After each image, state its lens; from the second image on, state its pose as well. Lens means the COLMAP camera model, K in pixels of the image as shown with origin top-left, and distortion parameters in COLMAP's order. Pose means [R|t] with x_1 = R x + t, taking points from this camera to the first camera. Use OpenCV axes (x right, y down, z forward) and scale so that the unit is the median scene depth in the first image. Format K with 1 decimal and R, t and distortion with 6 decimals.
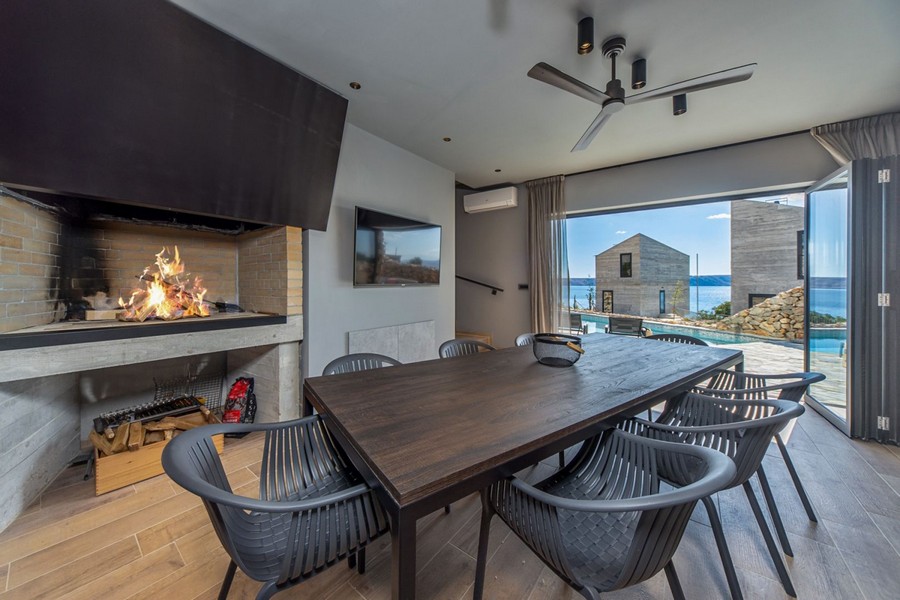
lens RADIAL K [[319.2, 0, 441.4], [0, 319.2, 284.7], [0, 0, 1]] dist [-0.000298, -0.000030]
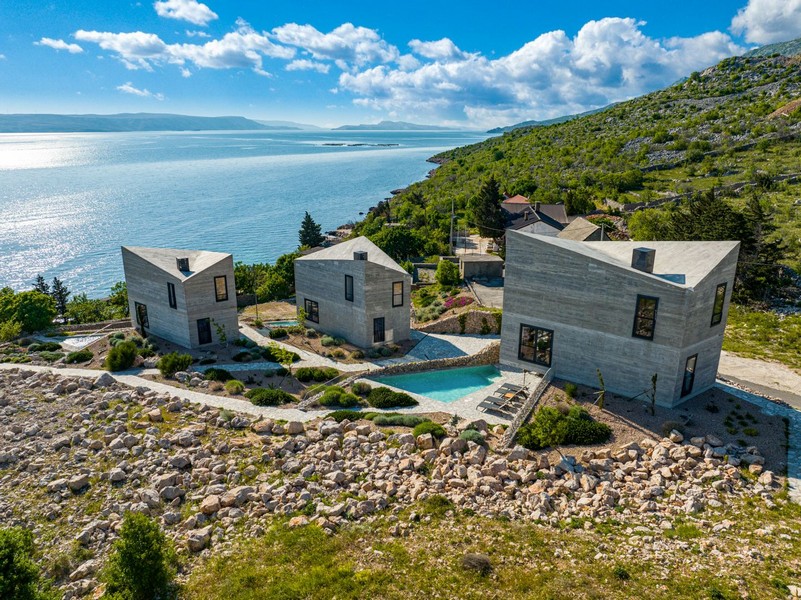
lens RADIAL K [[586.5, 0, 402.5], [0, 586.5, 278.7], [0, 0, 1]] dist [-0.030543, 0.002389]
pose [[-0.021548, -0.261860, 0.964865, -1.083464], [-0.007883, 0.965104, 0.261749, -0.551370], [-0.999737, -0.001965, -0.022860, 0.534033]]
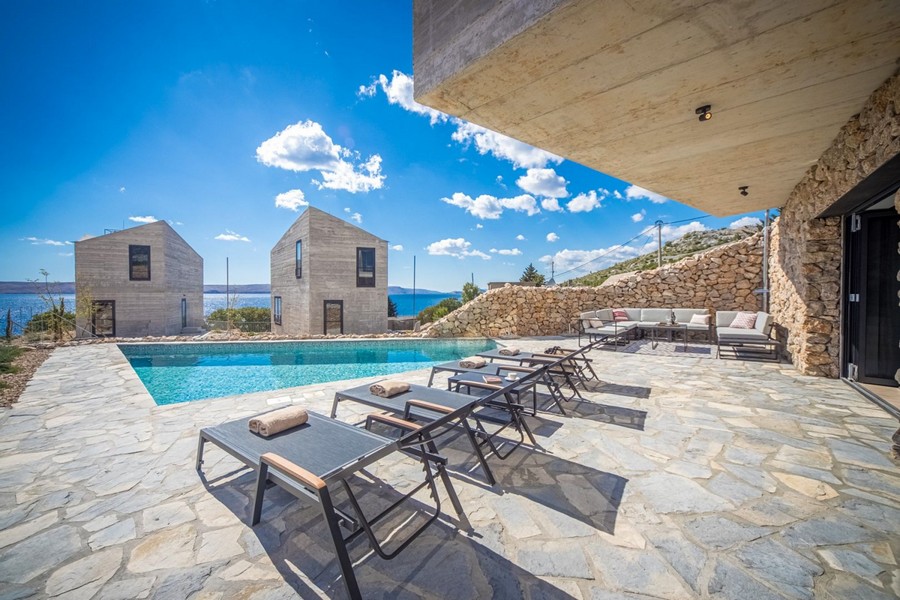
lens RADIAL K [[324.3, 0, 443.3], [0, 324.3, 296.0], [0, 0, 1]] dist [-0.010622, -0.000027]
pose [[0.118455, -0.010540, 0.992903, -0.032837], [-0.001333, 0.999941, 0.010774, 0.001499], [-0.992959, -0.002600, 0.118434, 0.277733]]
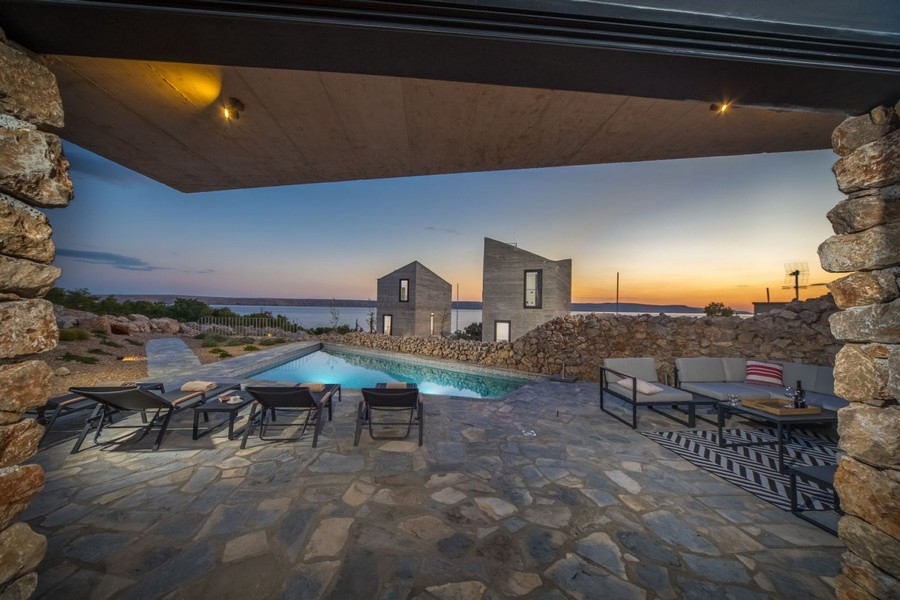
lens RADIAL K [[312.8, 0, 450.0], [0, 312.8, 300.0], [0, 0, 1]] dist [-0.001411, -0.000095]
pose [[0.785712, 0.030613, 0.617834, 0.072613], [-0.018781, 0.999495, -0.025640, -0.007036], [-0.618307, 0.008542, 0.785890, 0.115899]]
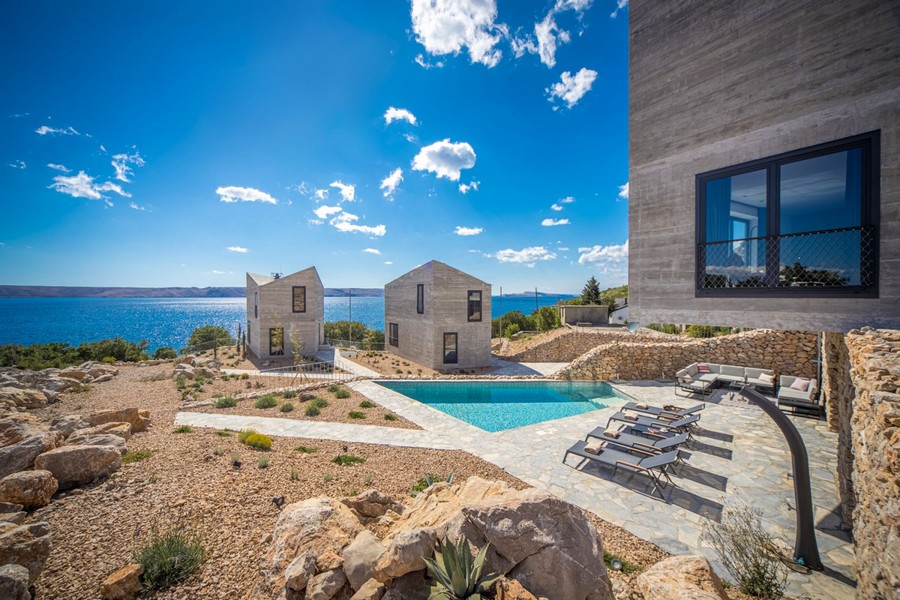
lens RADIAL K [[321.6, 0, 445.9], [0, 321.6, 298.6], [0, 0, 1]] dist [-0.007229, 0.000088]
pose [[0.257444, -0.011718, 0.966222, -0.207195], [0.000460, 0.999928, 0.012004, -0.077083], [-0.966293, -0.002646, 0.257431, 0.369845]]
